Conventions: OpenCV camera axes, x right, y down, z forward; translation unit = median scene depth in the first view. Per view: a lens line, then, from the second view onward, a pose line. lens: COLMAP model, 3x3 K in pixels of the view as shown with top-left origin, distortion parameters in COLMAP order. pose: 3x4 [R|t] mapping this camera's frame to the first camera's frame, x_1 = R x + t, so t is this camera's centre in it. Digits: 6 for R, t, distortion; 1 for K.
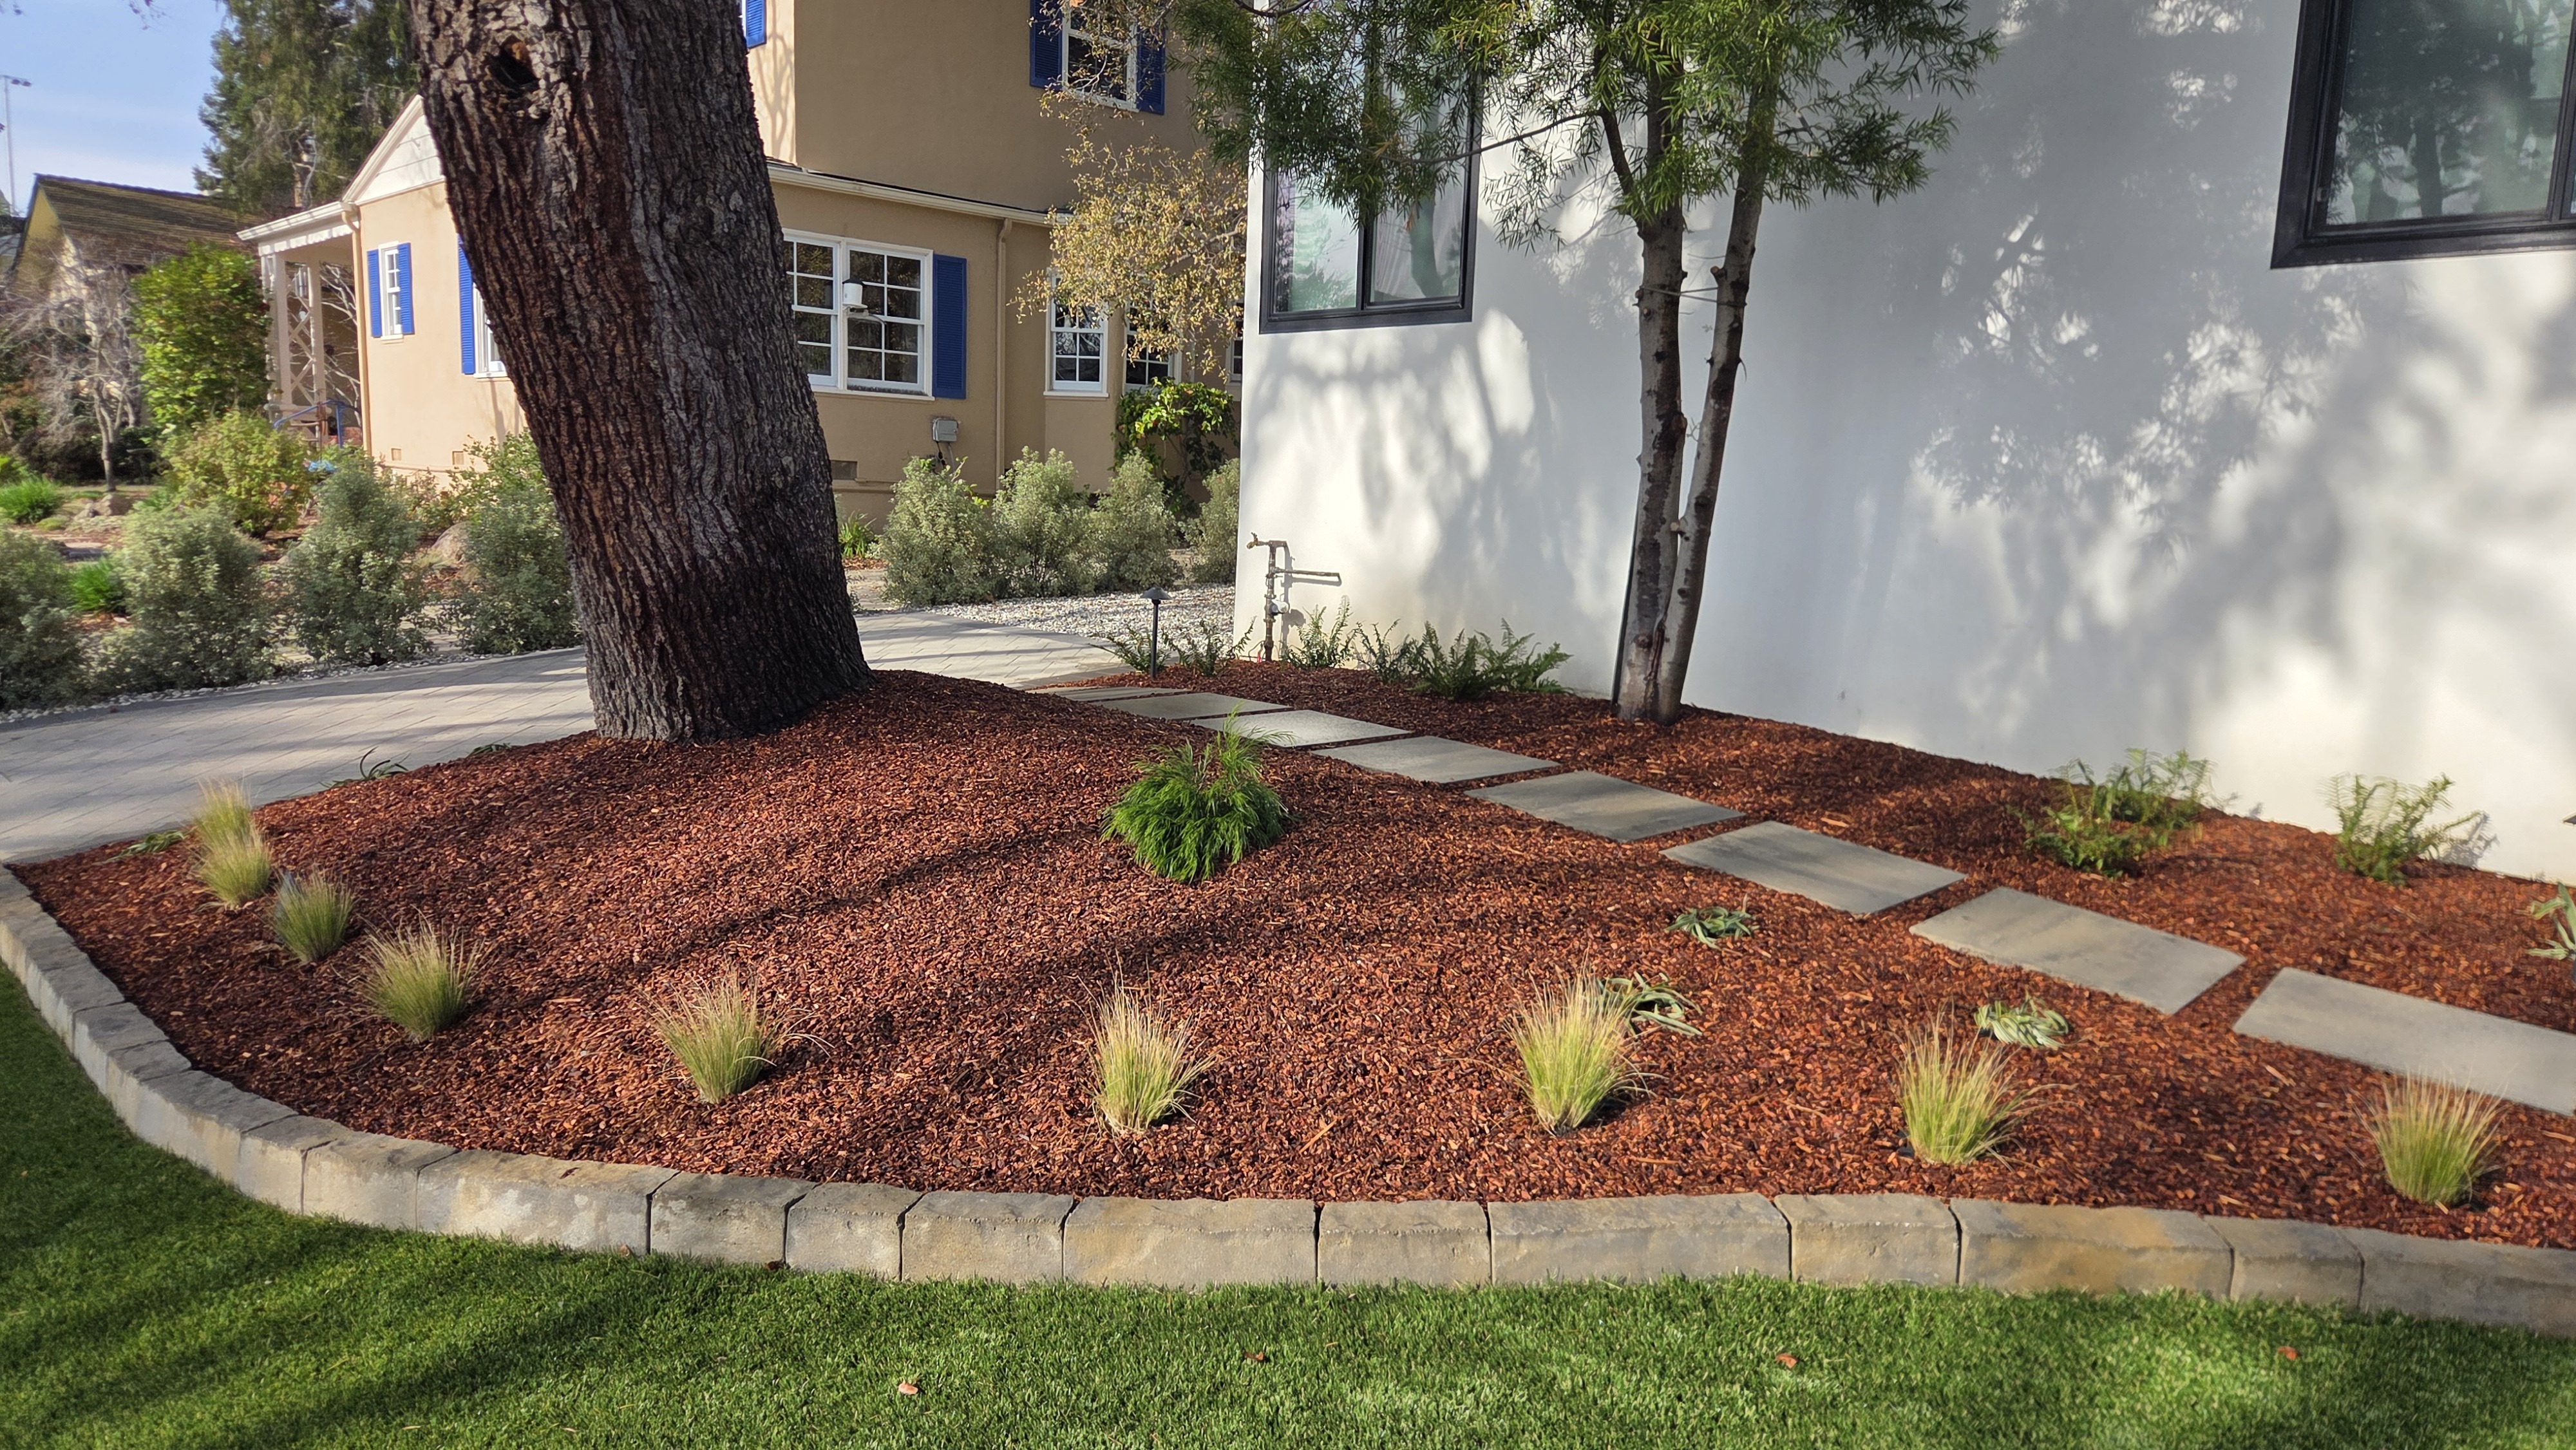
lens RADIAL K [[1731.3, 0, 1293.9], [0, 1731.3, 755.3], [0, 0, 1]] dist [0.065250, -0.044603]
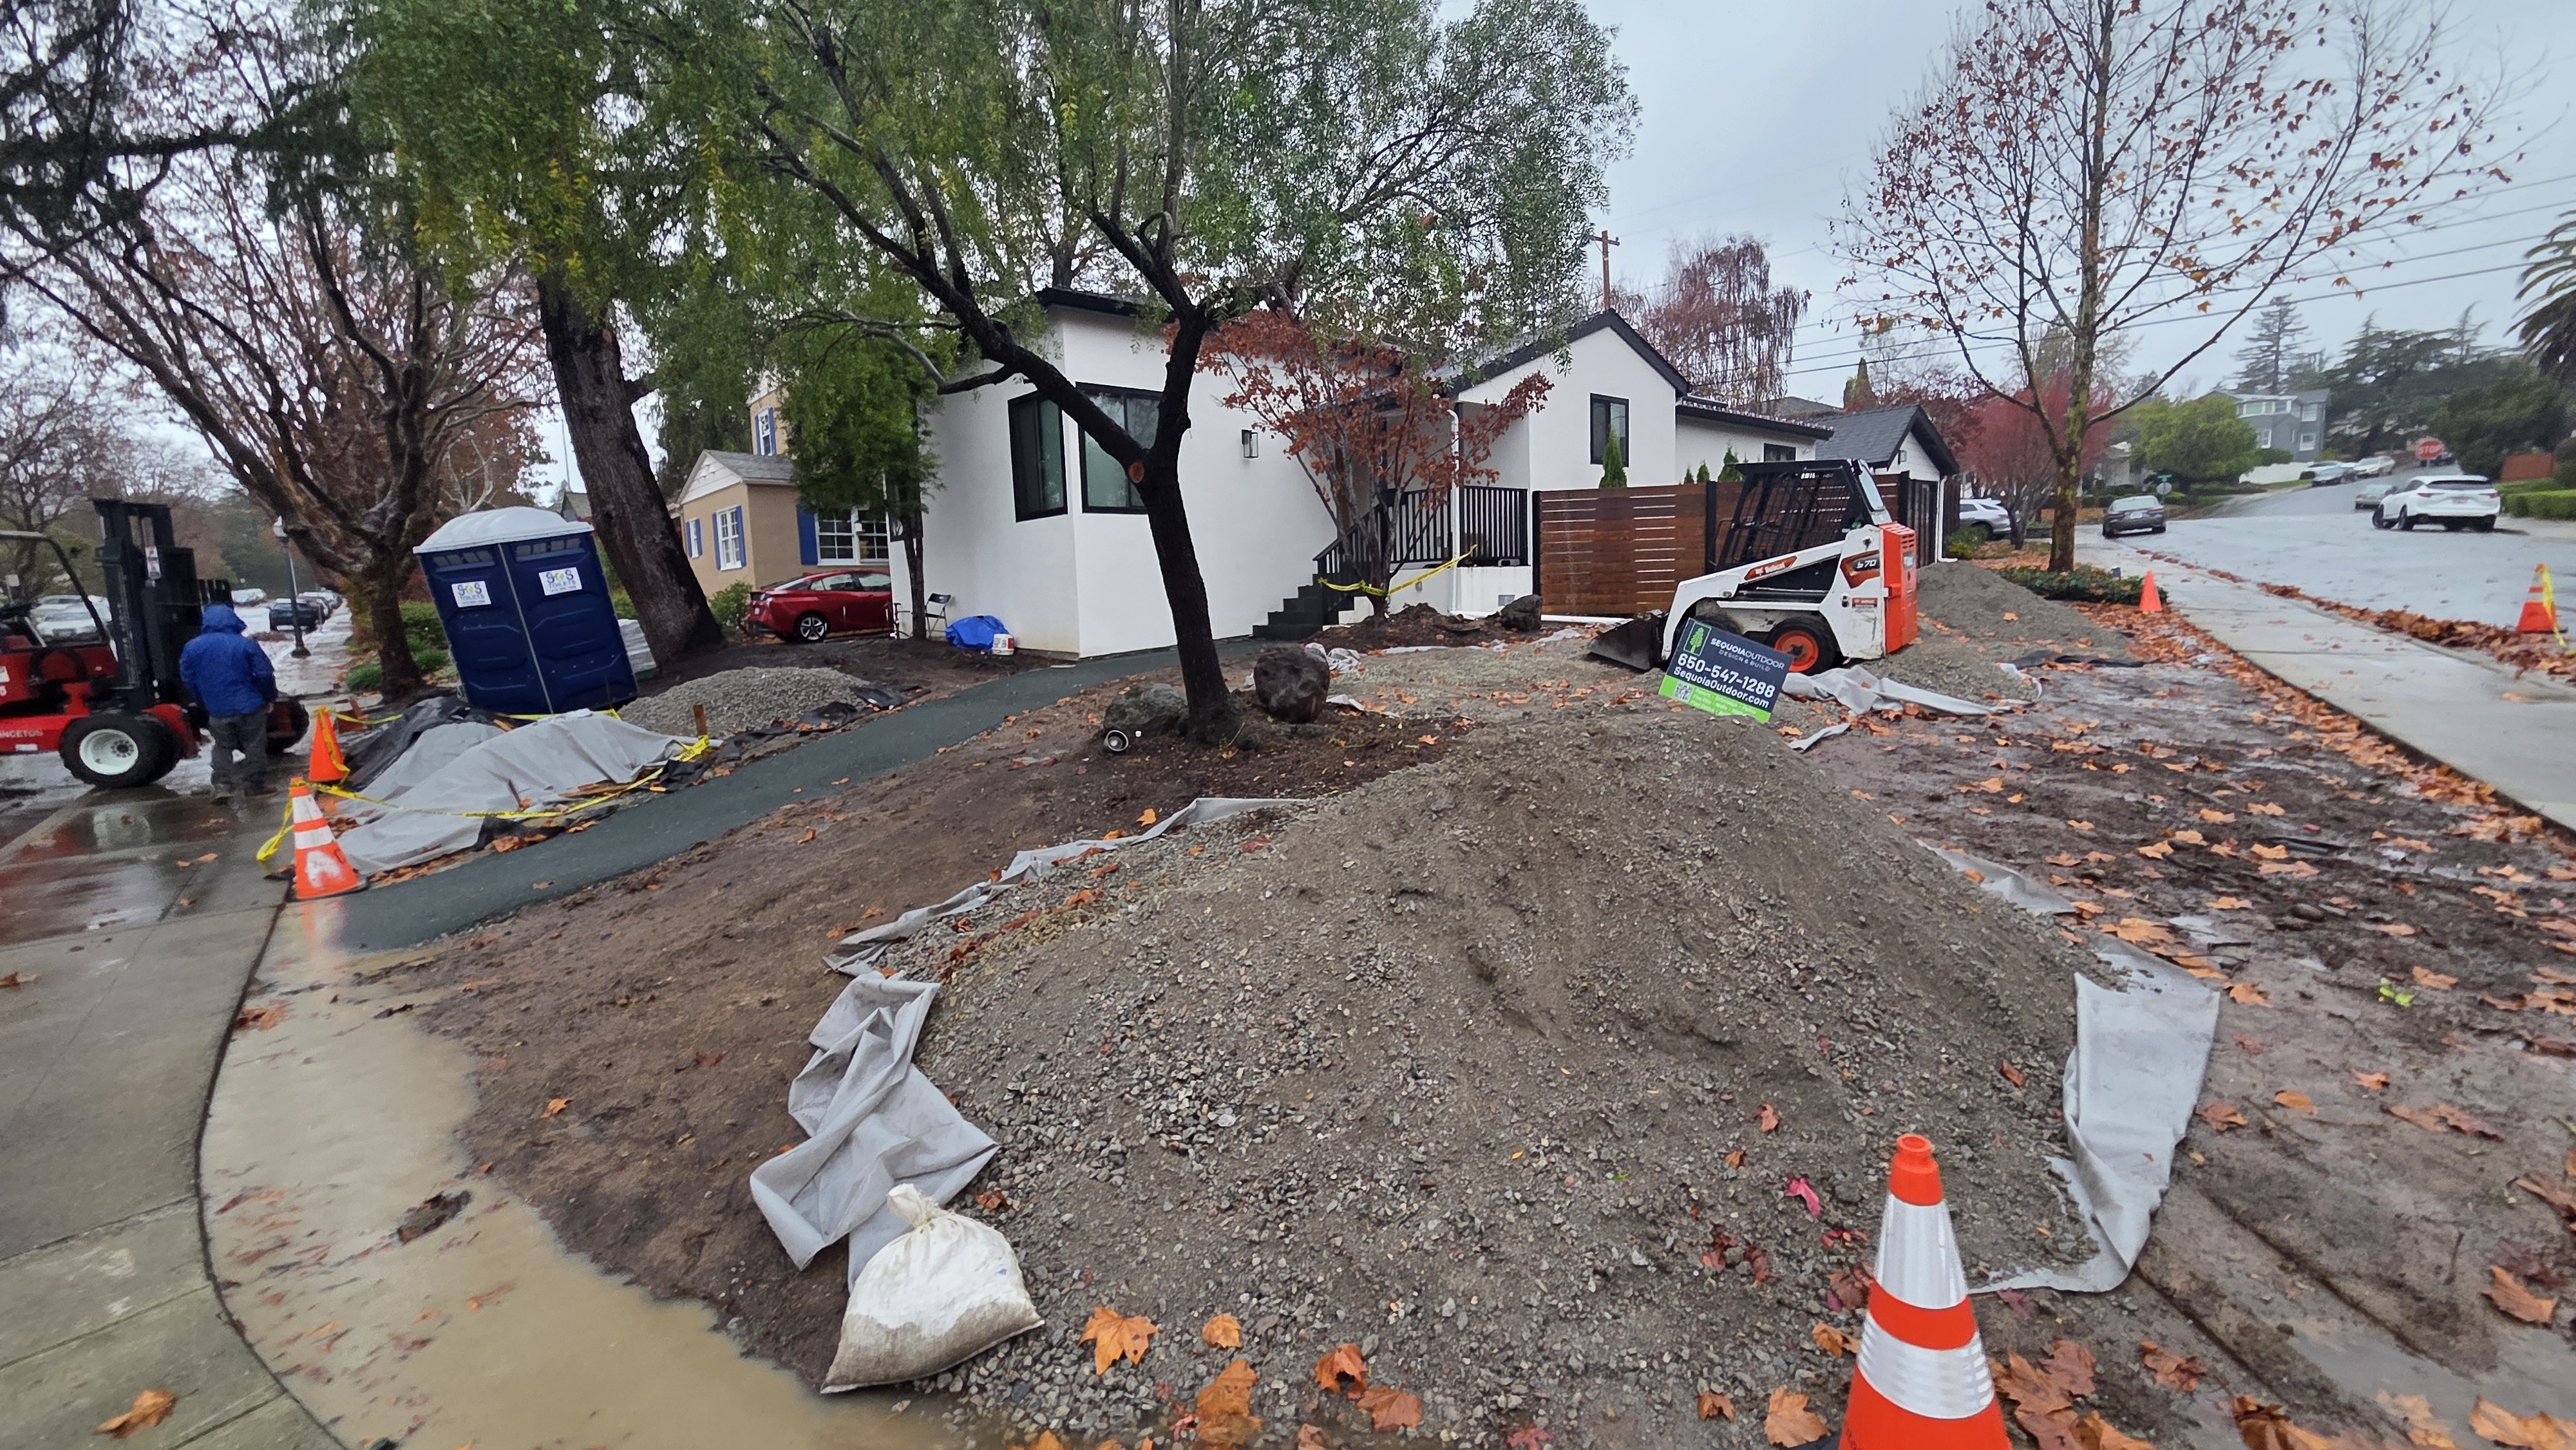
lens RADIAL K [[1048.4, 0, 1307.3], [0, 1048.4, 717.4], [0, 0, 1]] dist [0.000794, 0.000044]
pose [[0.997407, -0.067244, -0.025636, 0.816581], [0.066302, 0.997151, -0.035984, 0.220832], [0.027982, 0.034191, 0.999024, -0.988321]]
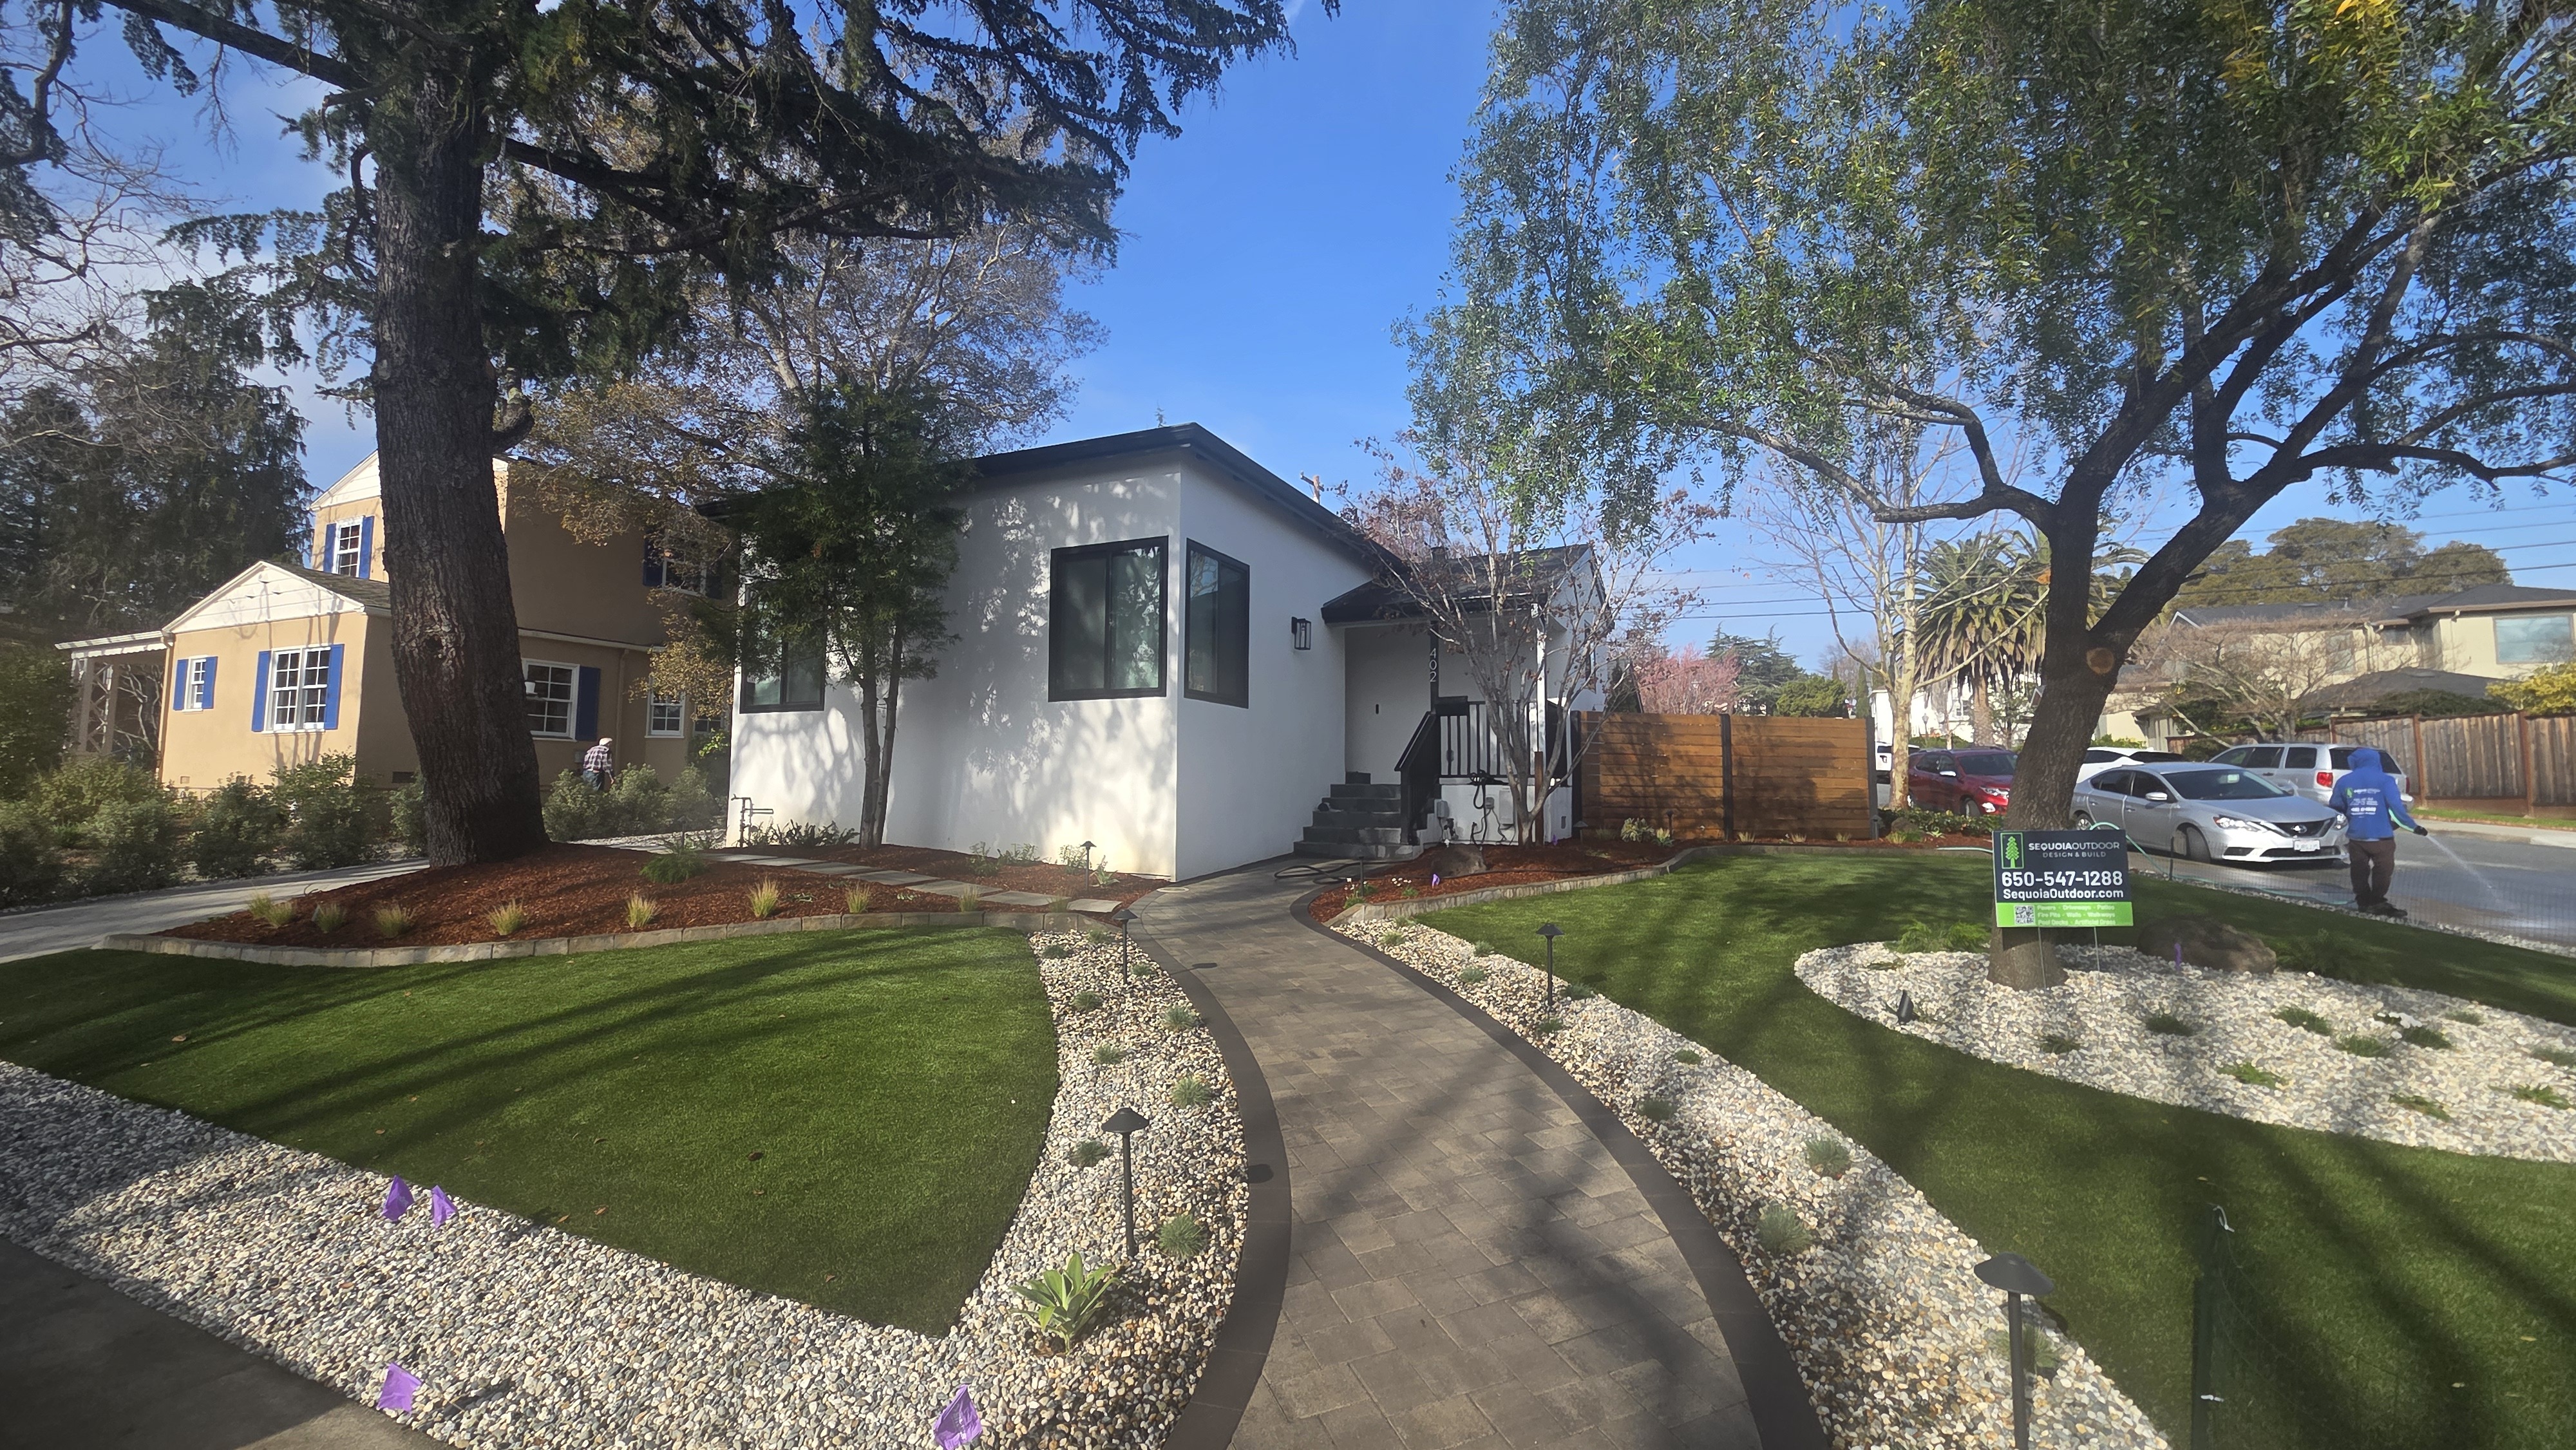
lens RADIAL K [[1046.1, 0, 1288.4], [0, 1046.1, 724.7], [0, 0, 1]] dist [0.000707, 0.000463]
pose [[0.920458, -0.003696, 0.390824, 0.115156], [0.085727, 0.977515, -0.192656, 0.119907], [-0.381324, 0.210835, 0.900078, -0.610221]]
